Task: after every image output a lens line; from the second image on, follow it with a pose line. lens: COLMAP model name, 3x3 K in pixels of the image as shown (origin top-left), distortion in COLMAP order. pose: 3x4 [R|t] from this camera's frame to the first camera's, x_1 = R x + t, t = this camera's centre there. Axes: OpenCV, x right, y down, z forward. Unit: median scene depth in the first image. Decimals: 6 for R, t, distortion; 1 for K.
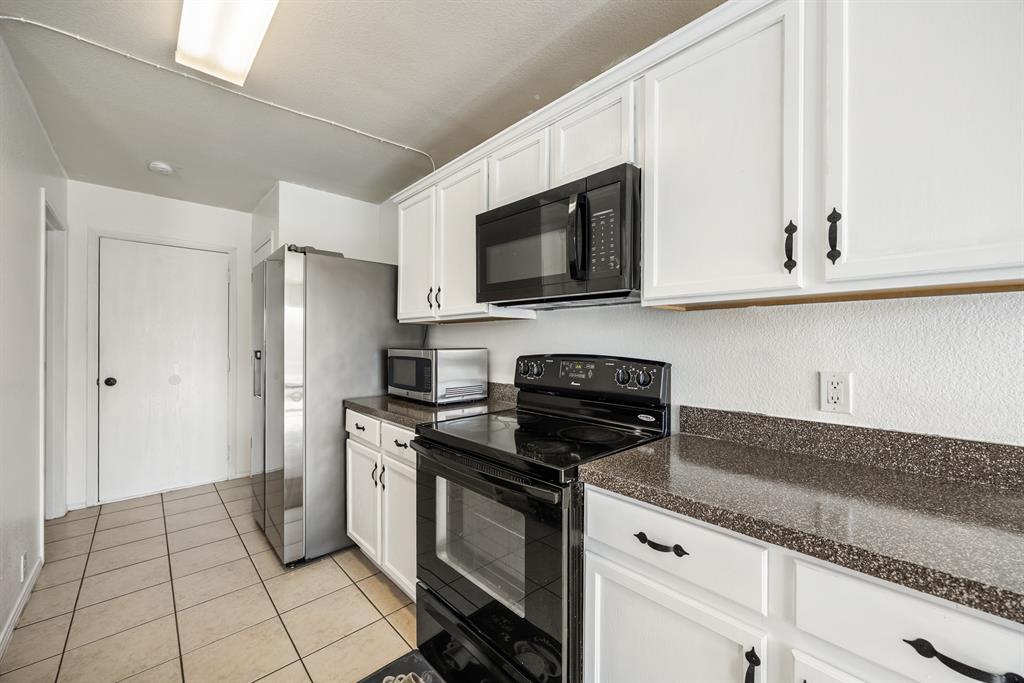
lens RADIAL K [[401.5, 0, 513.4], [0, 401.5, 341.0], [0, 0, 1]] dist [0.001304, 0.000239]
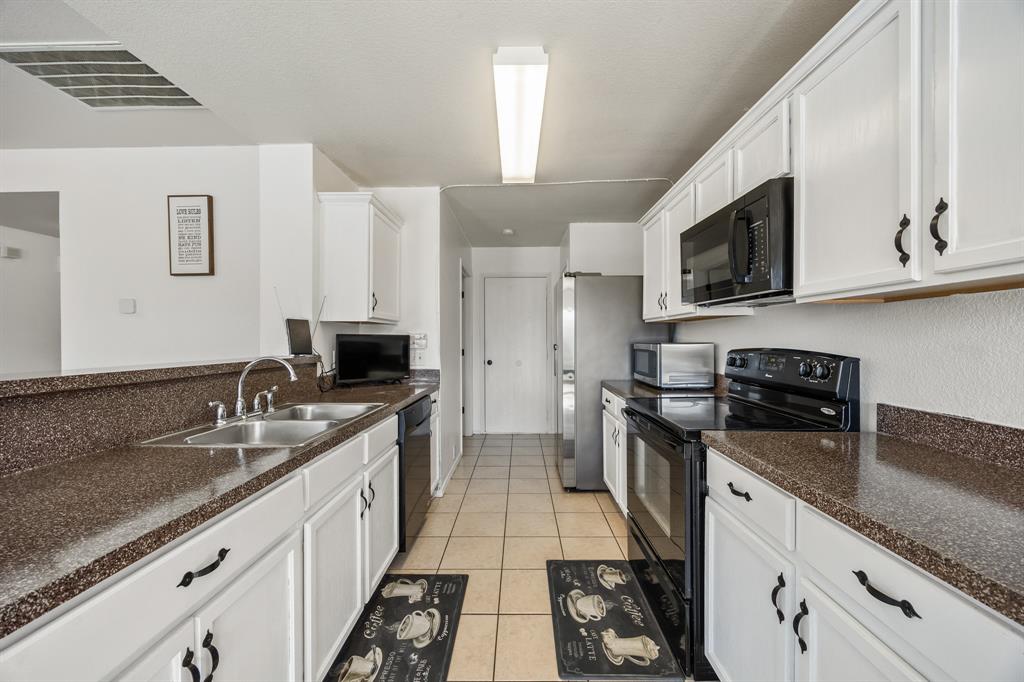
lens RADIAL K [[401.5, 0, 513.4], [0, 401.5, 338.8], [0, 0, 1]] dist [0.001304, 0.000239]
pose [[0.718871, -0.005608, -0.695121, 0.419535], [0.008221, 0.999966, 0.000434, 0.001644], [0.695095, -0.006026, 0.718893, -0.248433]]
